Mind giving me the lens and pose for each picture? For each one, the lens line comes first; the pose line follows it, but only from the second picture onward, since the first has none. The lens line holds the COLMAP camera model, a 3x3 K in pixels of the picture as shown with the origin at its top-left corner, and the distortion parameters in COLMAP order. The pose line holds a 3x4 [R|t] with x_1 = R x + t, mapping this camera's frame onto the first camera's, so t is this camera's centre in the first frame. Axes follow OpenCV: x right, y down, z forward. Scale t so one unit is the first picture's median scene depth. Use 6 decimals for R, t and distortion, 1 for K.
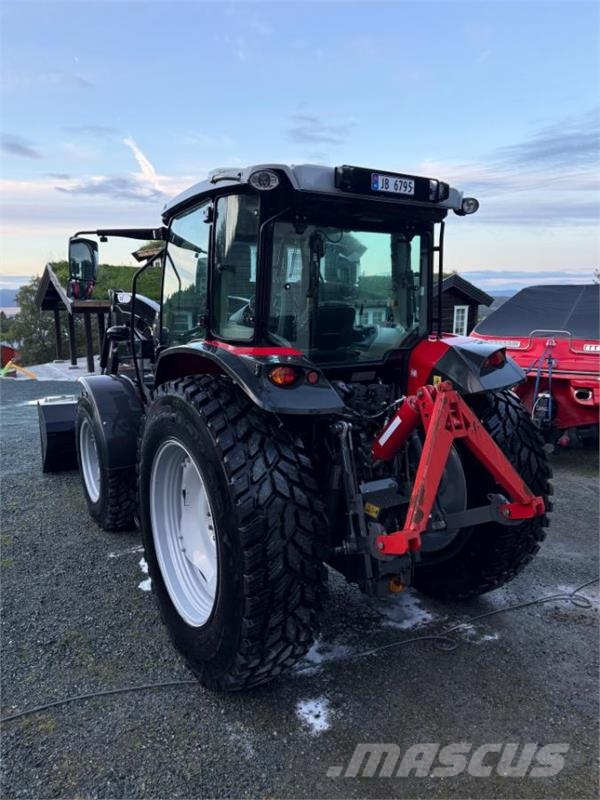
lens RADIAL K [[564.6, 0, 302.8], [0, 564.6, 403.9], [0, 0, 1]] dist [0.064413, -0.086197]
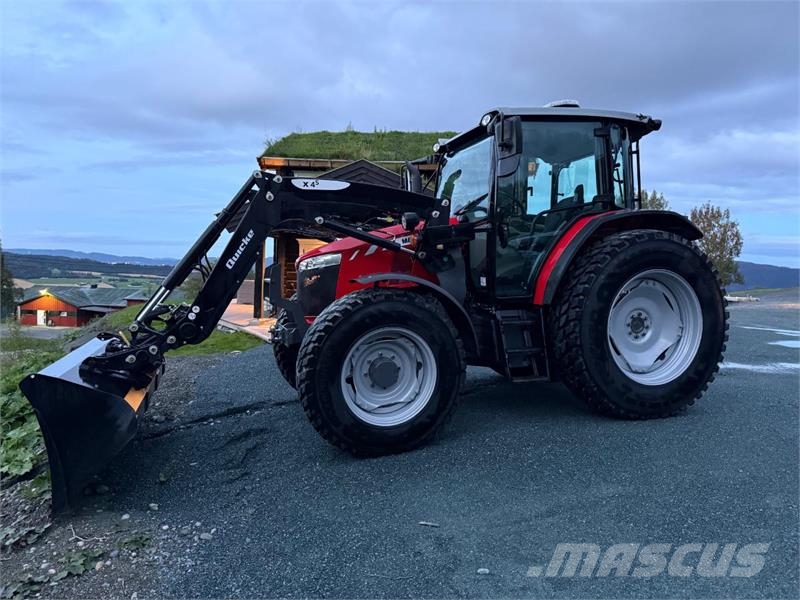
lens RADIAL K [[564.6, 0, 397.2], [0, 564.6, 300.2], [0, 0, 1]] dist [0.064413, -0.086197]
pose [[0.243822, -0.072014, 0.967143, -1.864786], [0.205599, 0.978411, 0.021021, -0.029744], [-0.947776, 0.193718, 0.253364, 1.236916]]
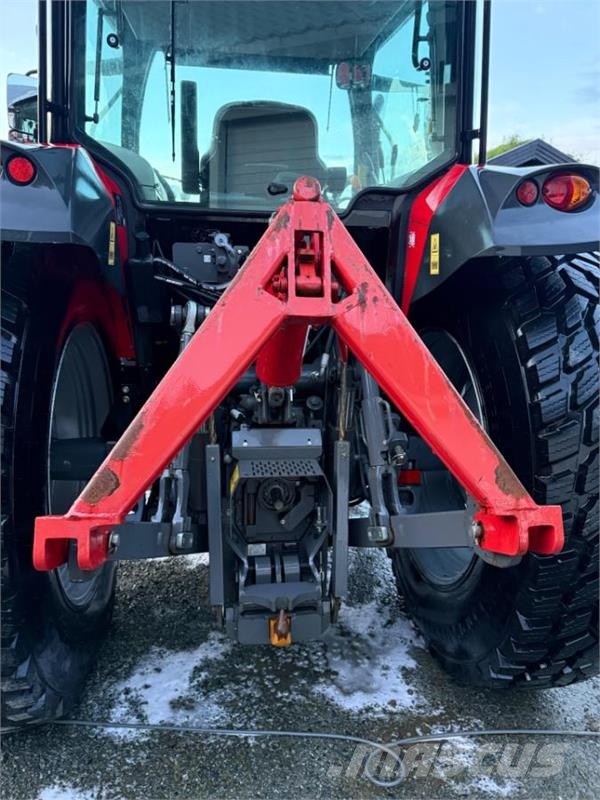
lens RADIAL K [[564.6, 0, 303.0], [0, 564.6, 405.3], [0, 0, 1]] dist [0.064413, -0.086197]
pose [[0.907585, 0.110059, -0.405186, 0.382528], [-0.093409, 0.993775, 0.060706, 0.084021], [0.409345, -0.017248, 0.912217, 0.556823]]
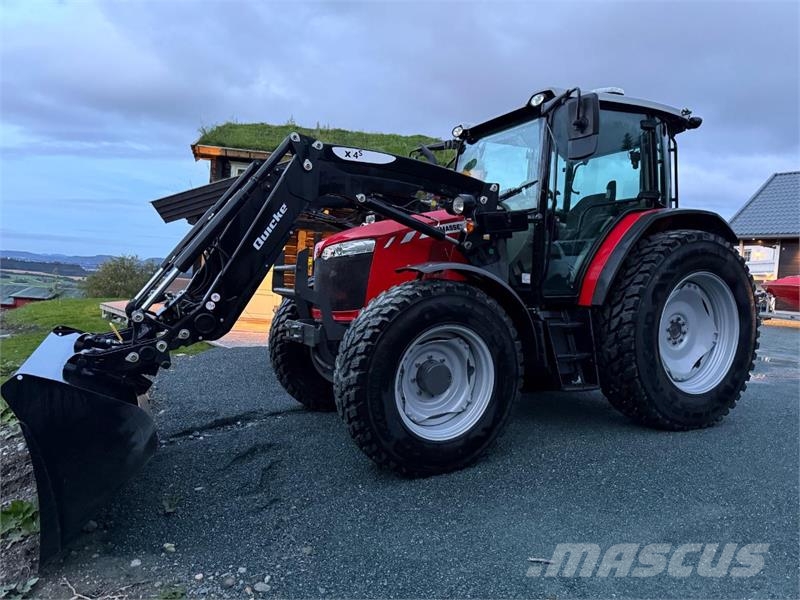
lens RADIAL K [[564.6, 0, 397.7], [0, 564.6, 302.6], [0, 0, 1]] dist [0.064413, -0.086197]
pose [[0.092179, -0.057845, 0.994061, -1.732247], [0.172695, 0.984111, 0.041252, -0.052565], [-0.980653, 0.167867, 0.100704, 1.577671]]
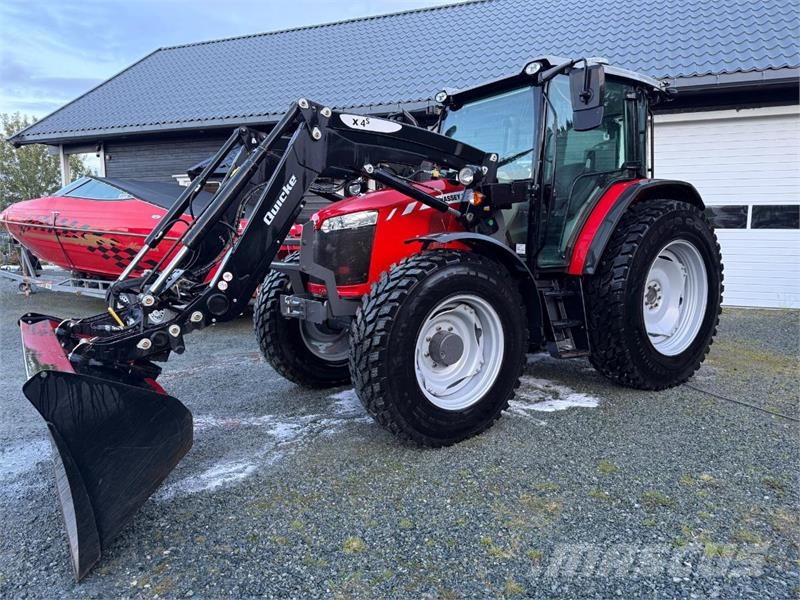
lens RADIAL K [[564.6, 0, 400.7], [0, 564.6, 303.2], [0, 0, 1]] dist [0.064413, -0.086197]
pose [[-0.043740, -0.125507, 0.991128, -1.716009], [0.182206, 0.974436, 0.131435, -0.107471], [-0.982287, 0.186339, -0.019754, 1.746581]]
